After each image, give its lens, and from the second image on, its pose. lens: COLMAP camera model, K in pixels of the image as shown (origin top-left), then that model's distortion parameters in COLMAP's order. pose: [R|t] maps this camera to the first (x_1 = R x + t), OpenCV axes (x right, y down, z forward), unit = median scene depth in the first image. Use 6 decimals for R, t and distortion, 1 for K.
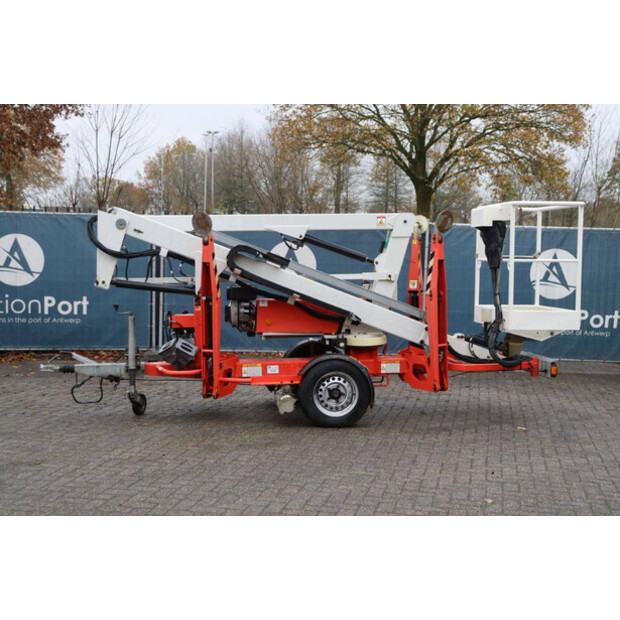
lens RADIAL K [[868.0, 0, 312.0], [0, 868.0, 307.8], [0, 0, 1]] dist [0.073687, 0.000000]
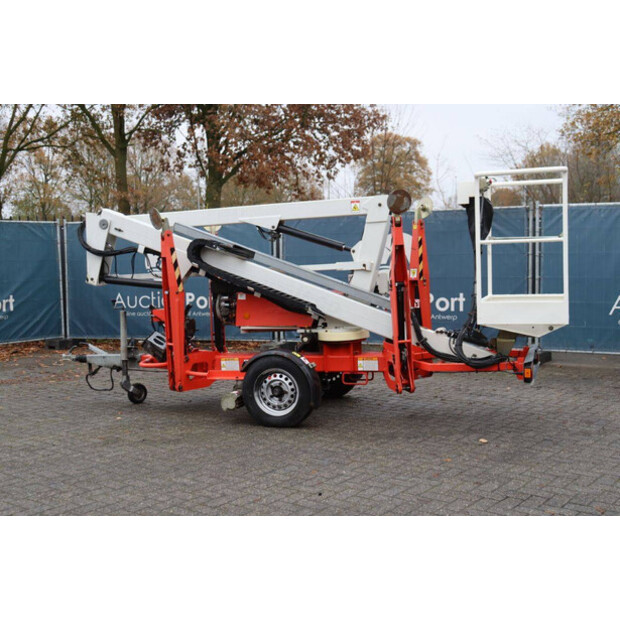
lens RADIAL K [[789.5, 0, 312.4], [0, 789.5, 298.1], [0, 0, 1]] dist [0.006885, 0.000000]
pose [[0.897942, -0.012967, -0.439923, 0.415823], [0.009856, 0.999908, -0.009357, 0.005702], [0.440003, 0.004067, 0.897987, 0.233497]]
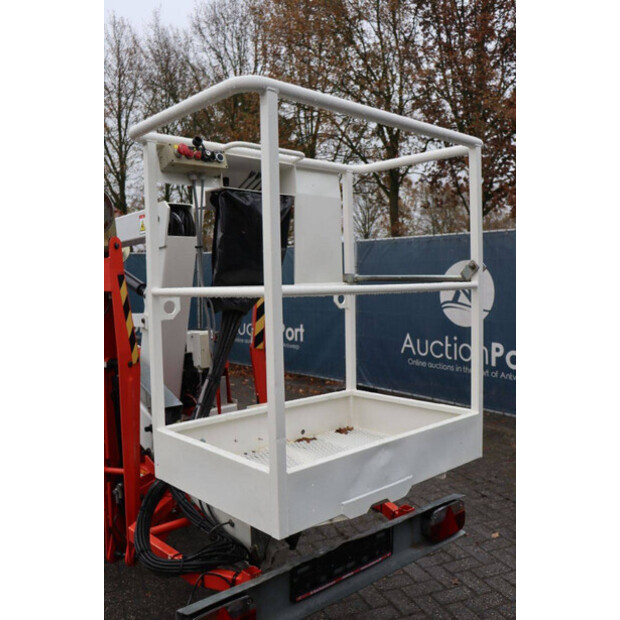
lens RADIAL K [[575.3, 0, 308.6], [0, 575.3, 314.4], [0, 0, 1]] dist [-0.066025, 0.000000]
pose [[0.561561, 0.022869, -0.827120, 0.457674], [-0.026022, 0.999612, 0.009971, -0.048332], [0.827026, 0.015924, 0.561938, 0.905379]]
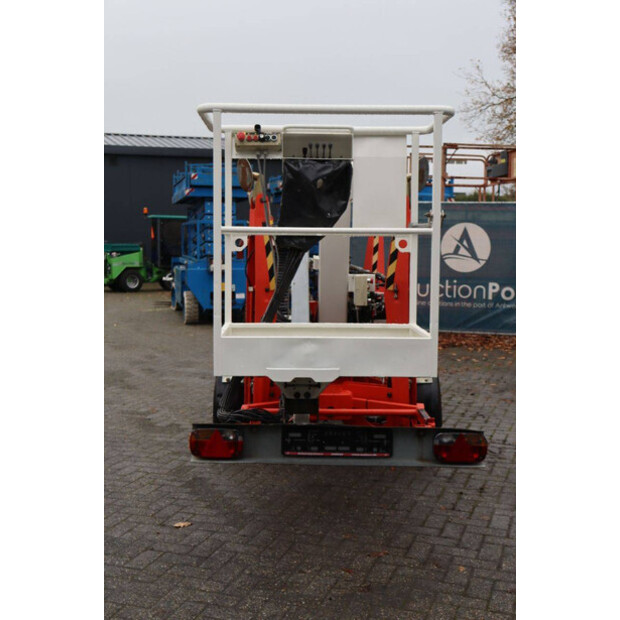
lens RADIAL K [[849.1, 0, 307.8], [0, 849.1, 313.3], [0, 0, 1]] dist [0.057981, 0.000000]
pose [[-0.129574, 0.062404, -0.989604, 0.752396], [-0.072876, 0.994719, 0.072268, -0.044946], [0.988888, 0.081482, -0.124342, 1.107069]]
